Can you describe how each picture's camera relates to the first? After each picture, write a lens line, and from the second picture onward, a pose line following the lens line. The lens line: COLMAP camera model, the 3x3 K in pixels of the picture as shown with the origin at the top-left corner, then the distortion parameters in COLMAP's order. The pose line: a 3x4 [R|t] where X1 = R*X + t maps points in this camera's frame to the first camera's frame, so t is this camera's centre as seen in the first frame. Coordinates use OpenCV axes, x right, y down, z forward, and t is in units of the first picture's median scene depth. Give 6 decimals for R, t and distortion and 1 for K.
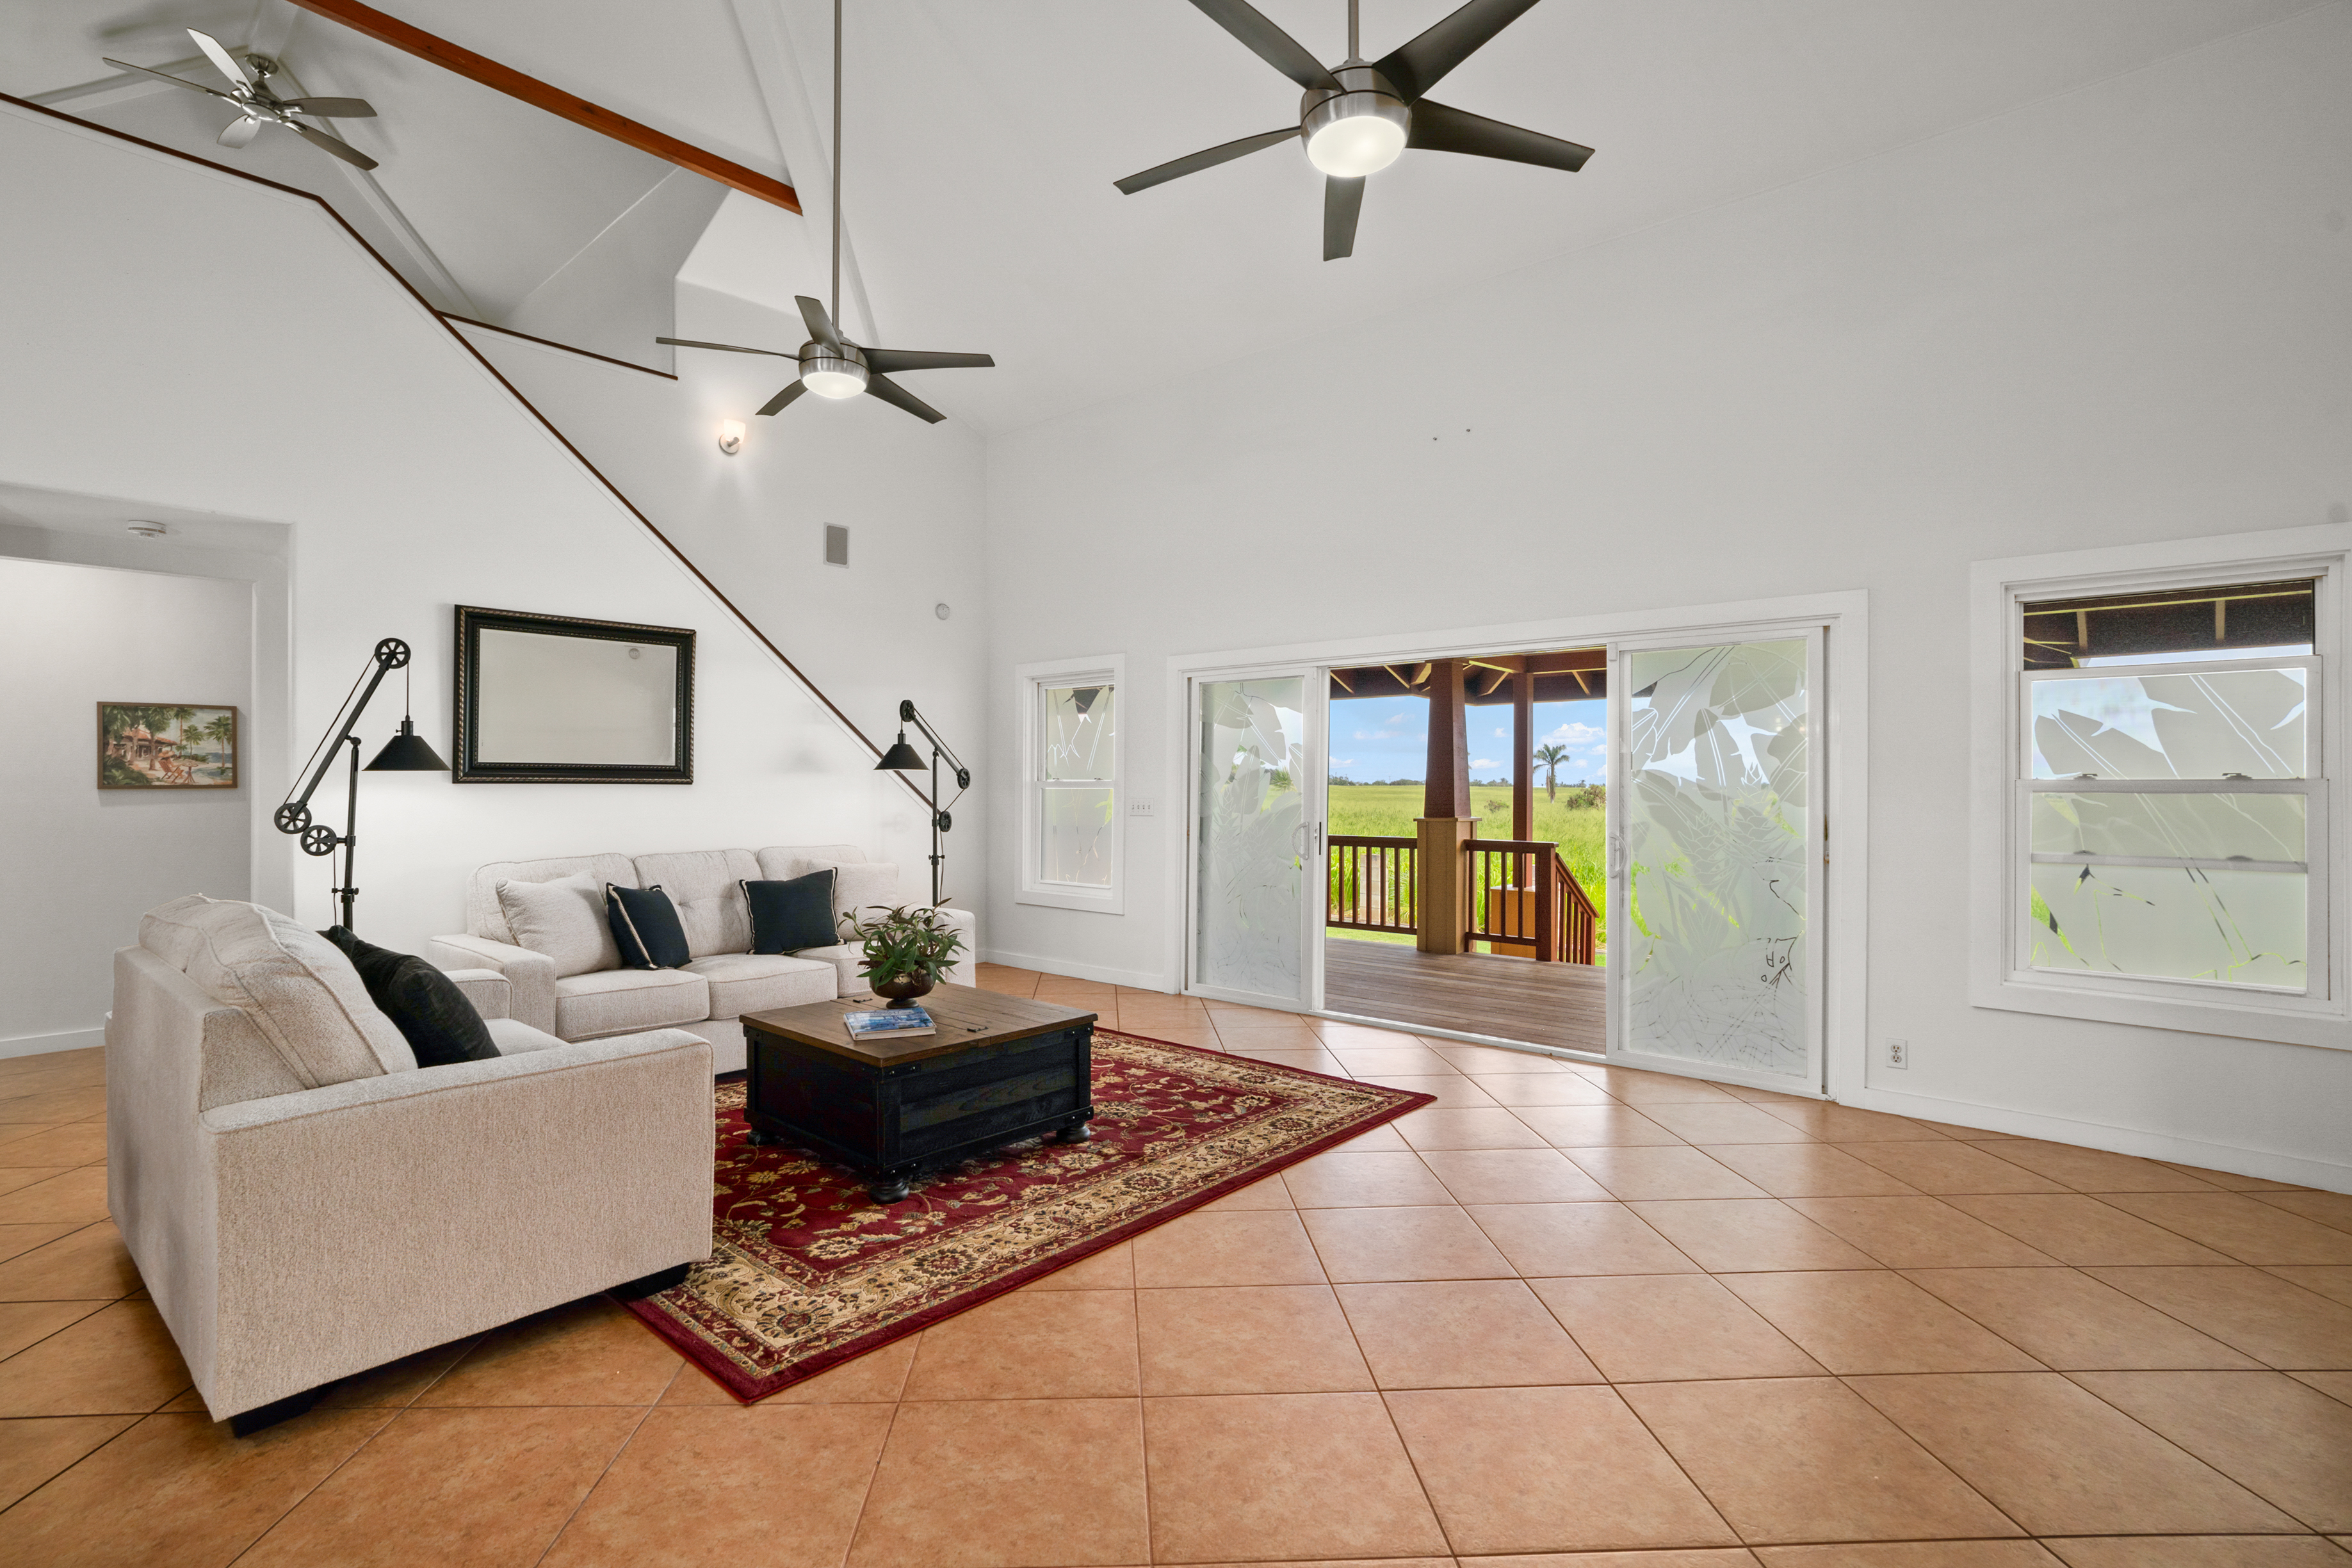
lens RADIAL K [[1109.8, 0, 1150.2], [0, 1109.8, 783.5], [0, 0, 1]] dist [-0.047682, 0.024233]
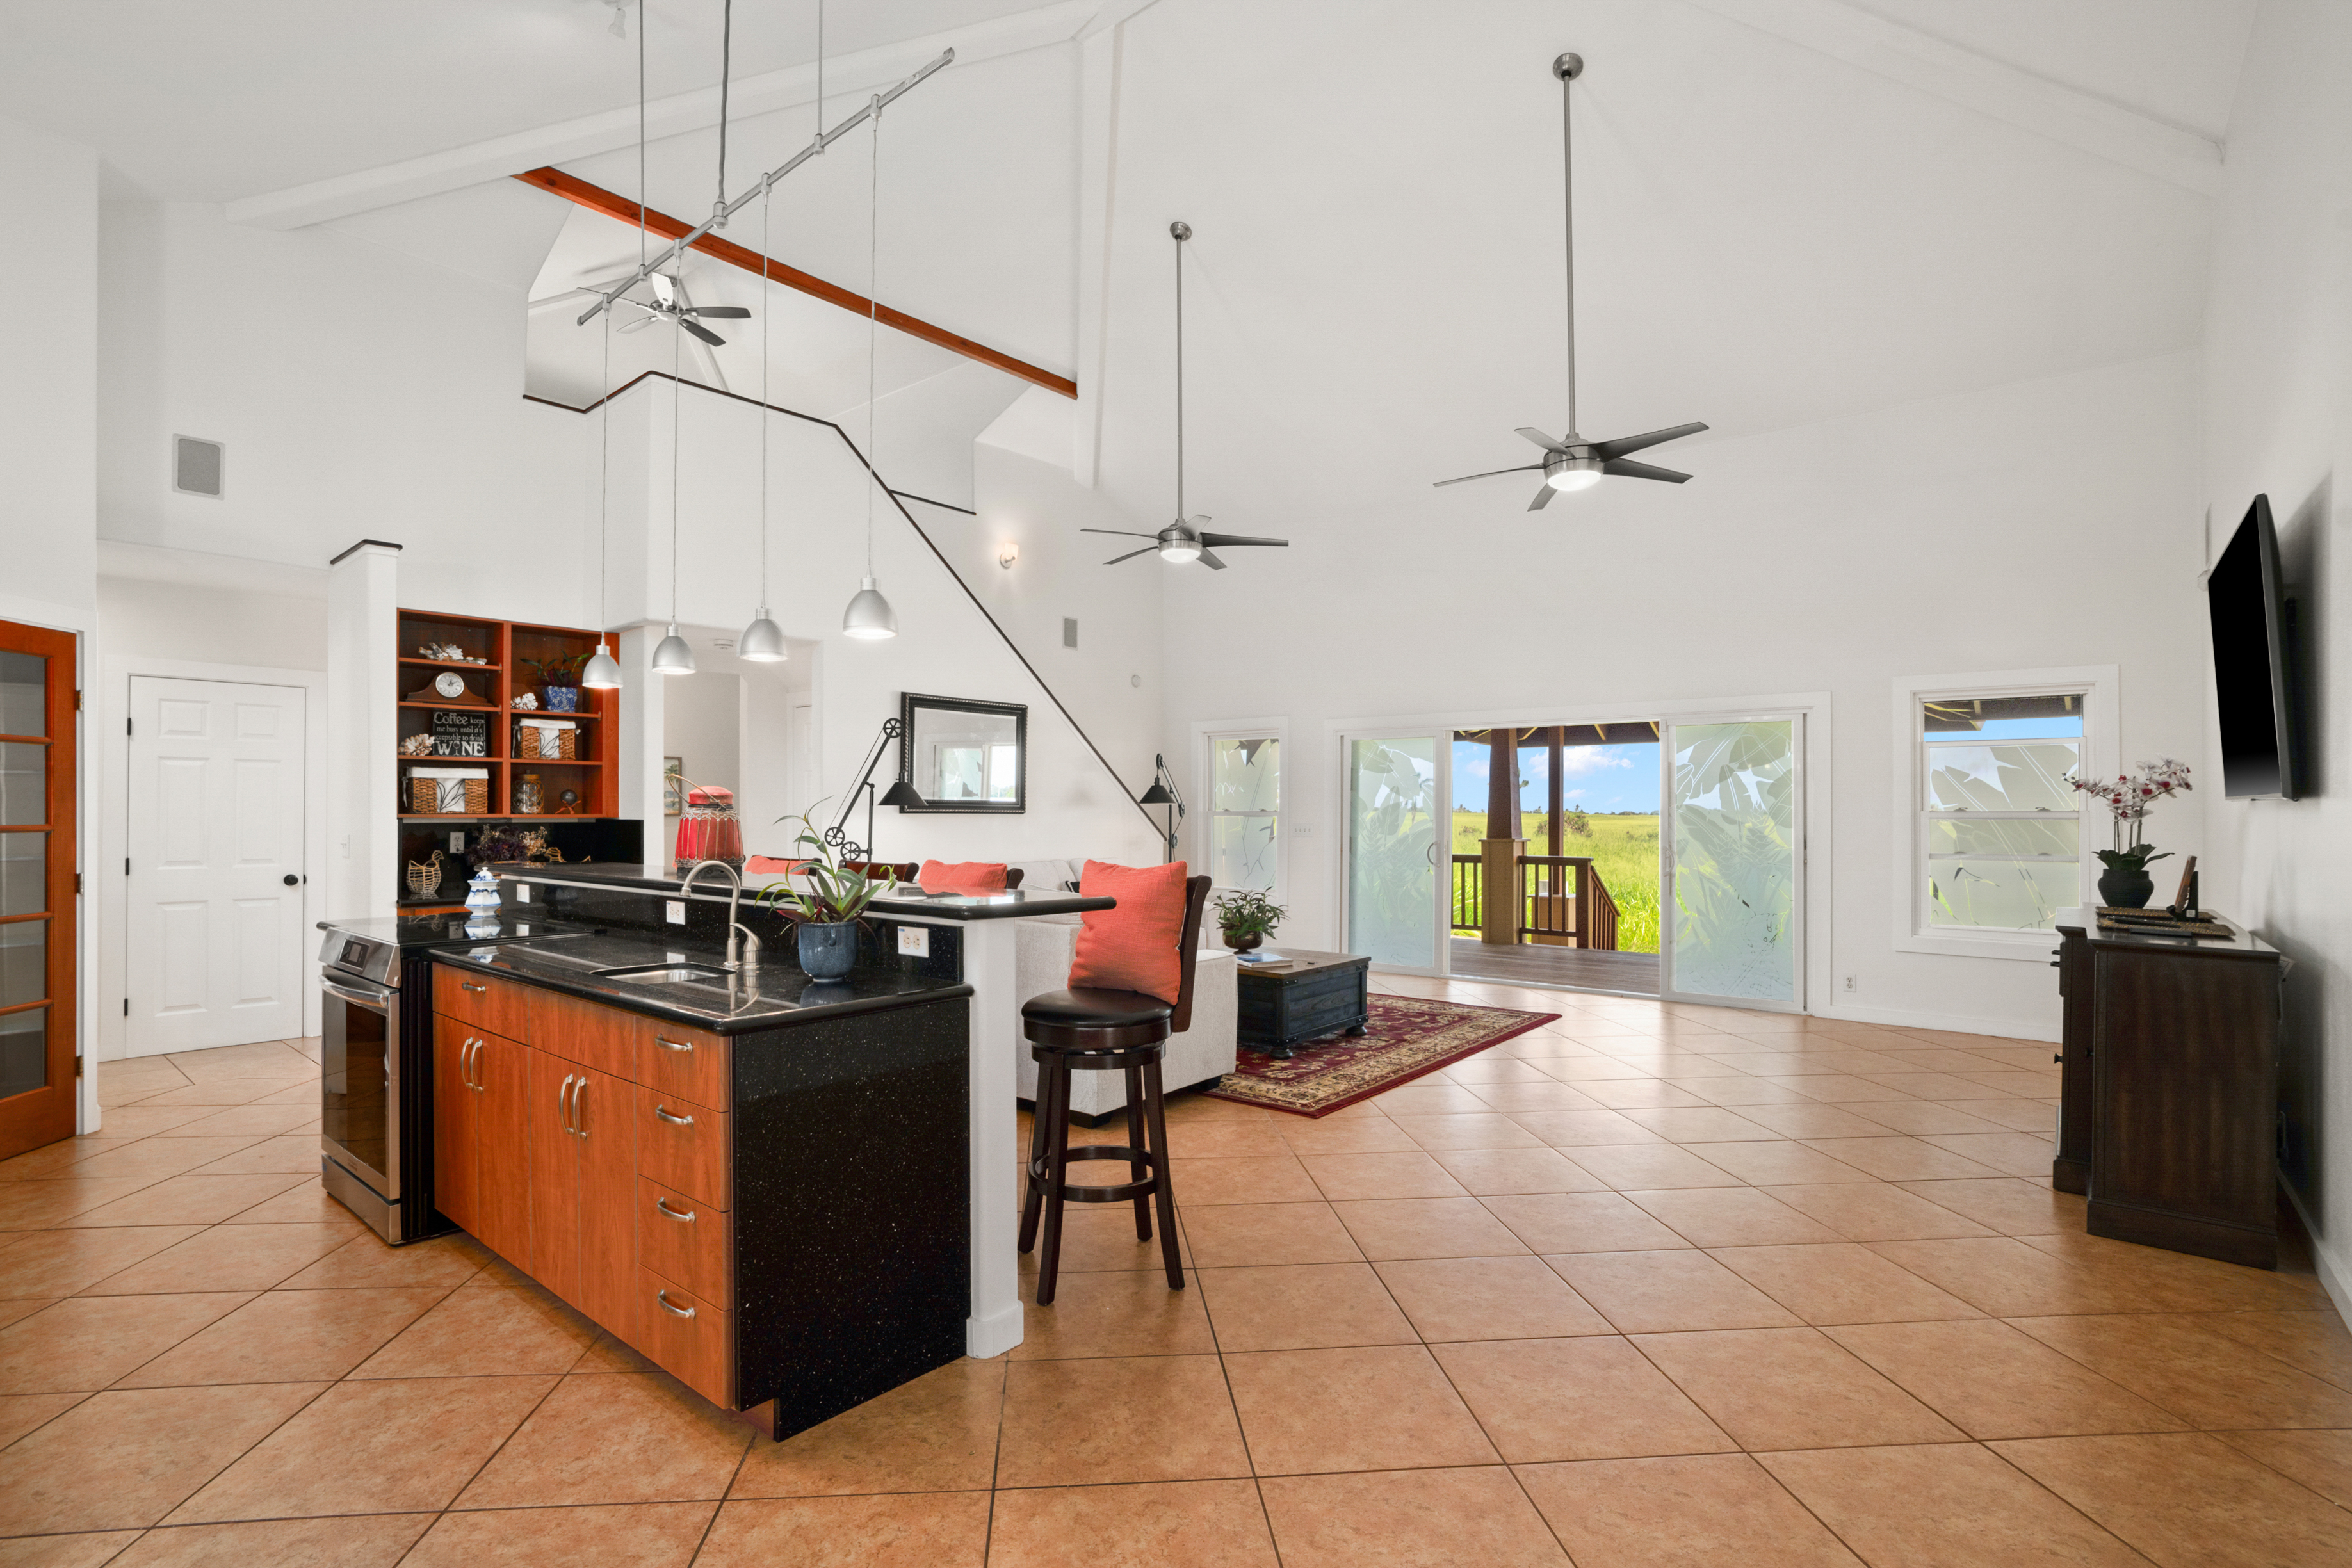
lens RADIAL K [[1109.8, 0, 1152.9], [0, 1109.8, 798.6], [0, 0, 1]] dist [-0.047682, 0.024233]
pose [[0.999218, 0.000450, 0.039531, -0.358039], [-0.000023, 0.999942, -0.010797, -0.003801], [-0.039533, 0.010787, 0.999160, -0.504122]]
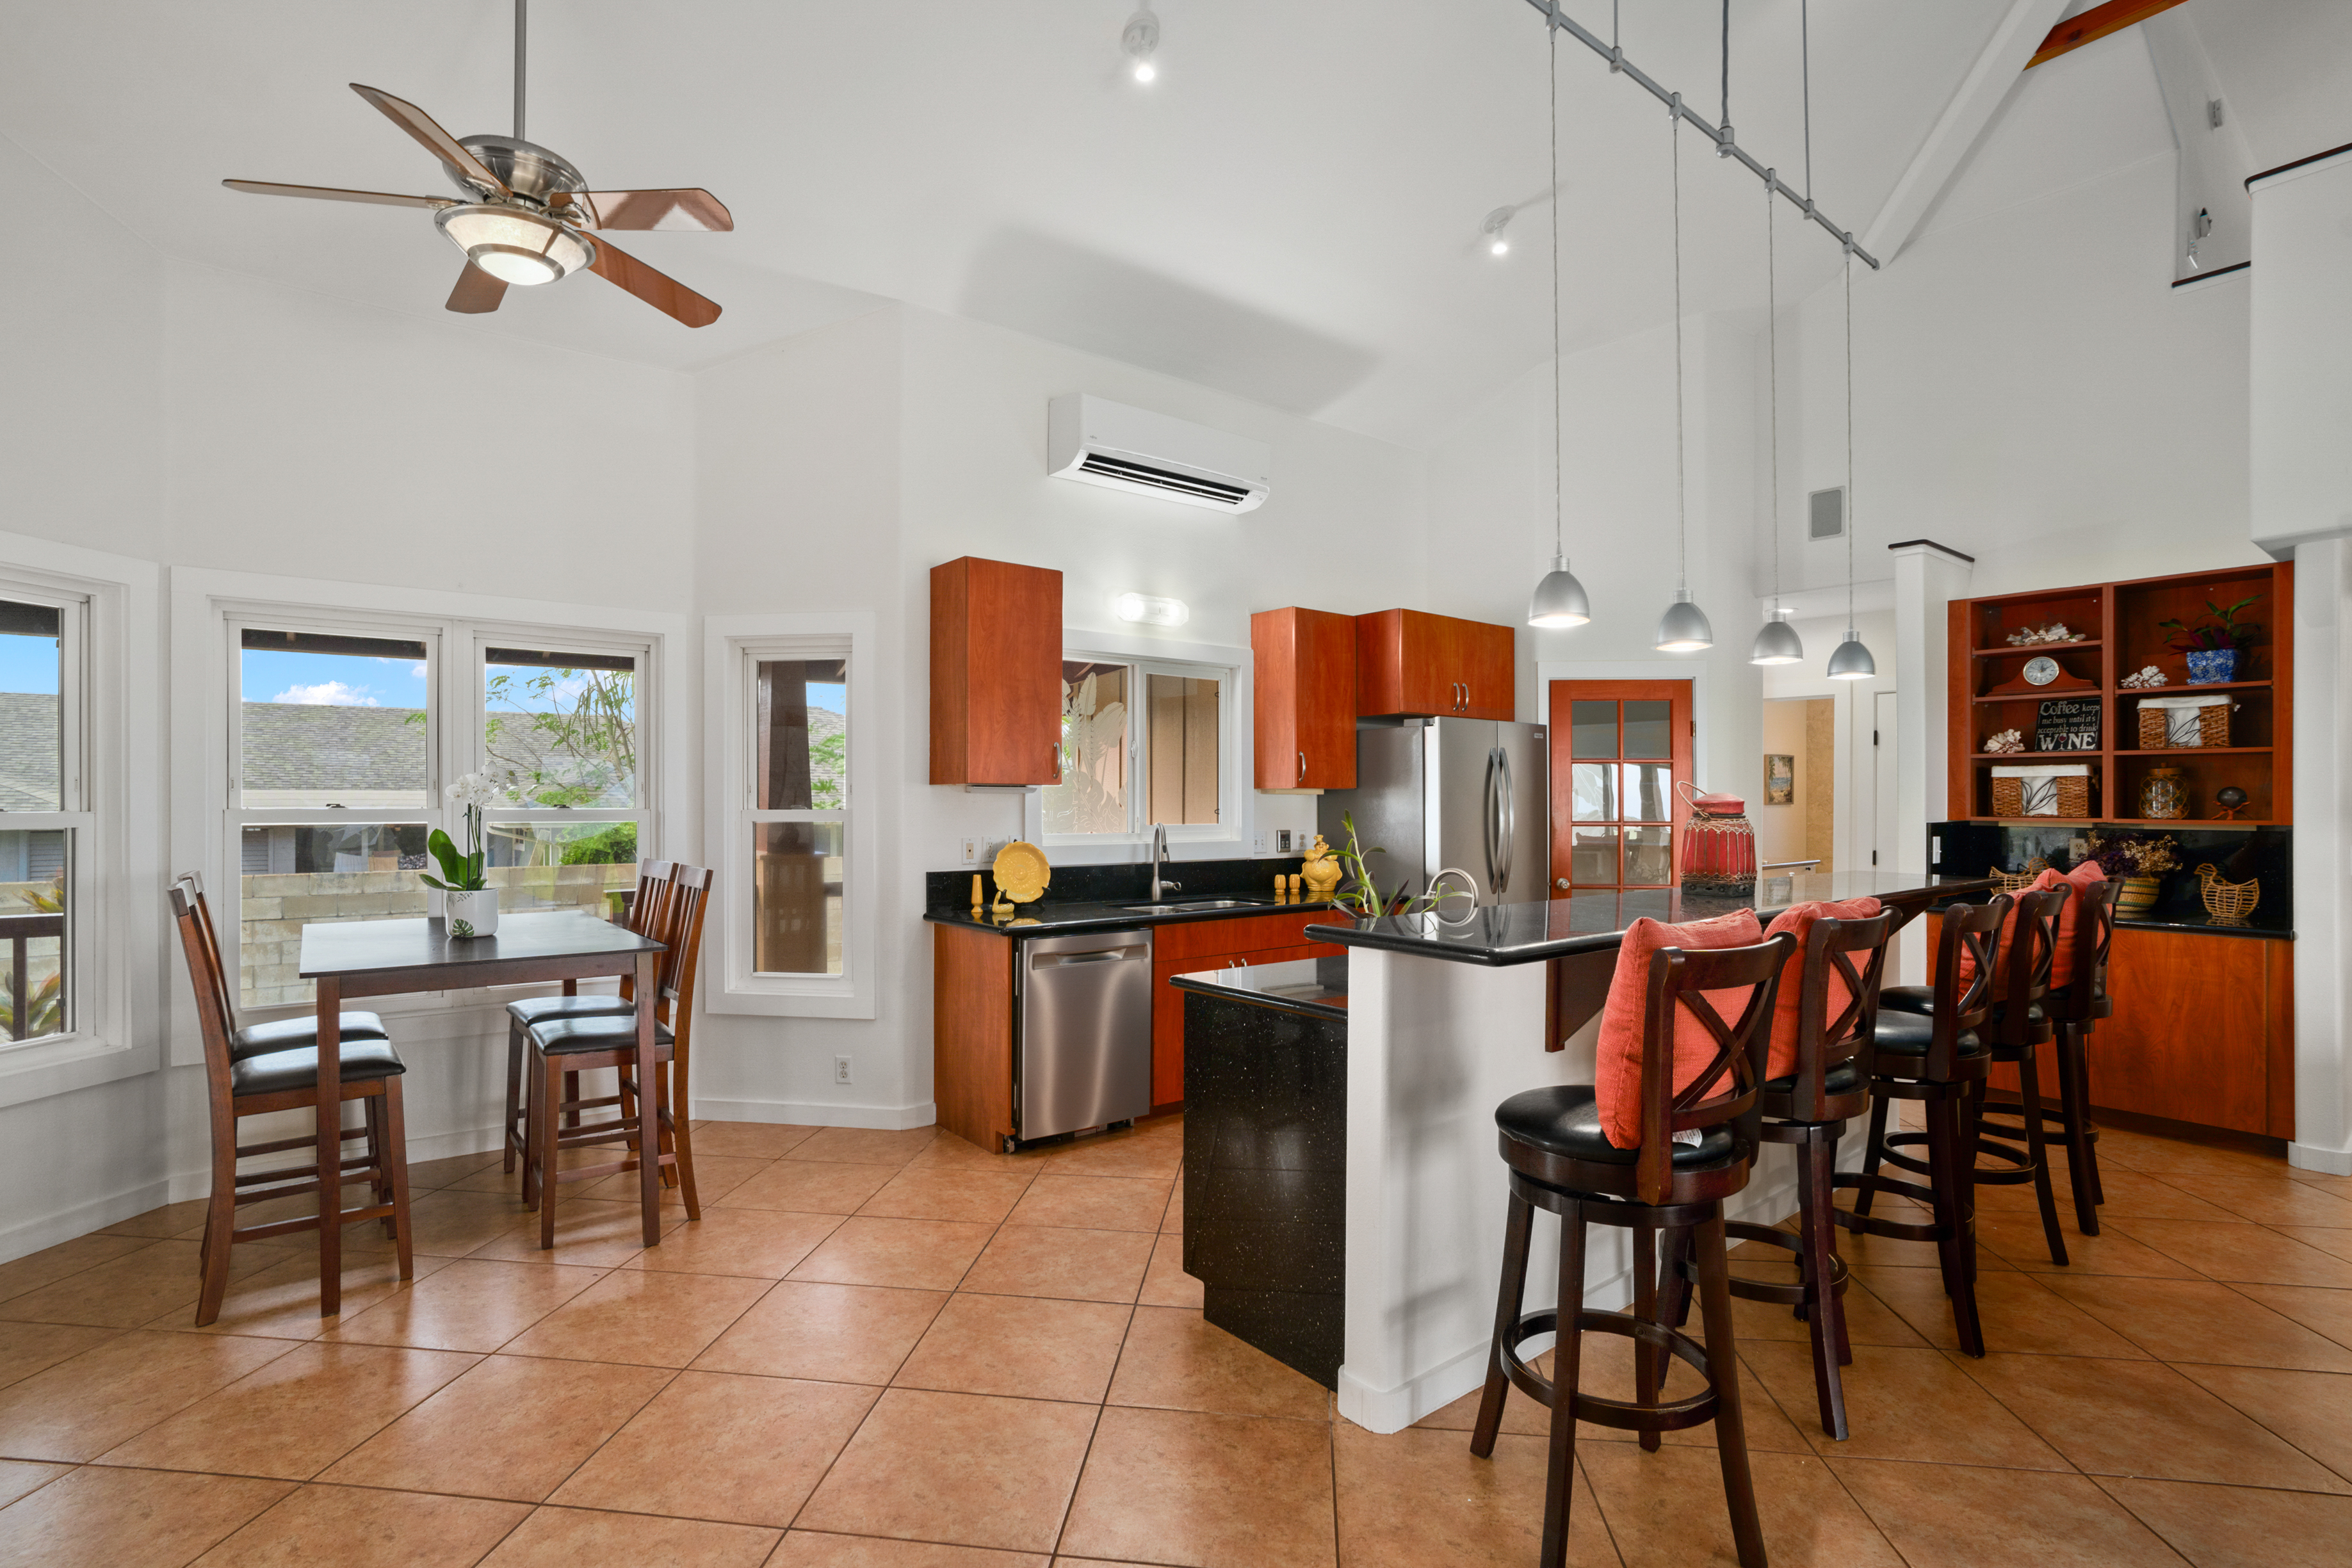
lens RADIAL K [[1109.8, 0, 1156.2], [0, 1109.8, 801.8], [0, 0, 1]] dist [-0.047682, 0.024233]
pose [[-0.158423, 0.003365, -0.987366, 0.094646], [-0.000958, 0.999993, 0.003562, -0.017608], [0.987371, 0.001510, -0.158418, 0.041156]]
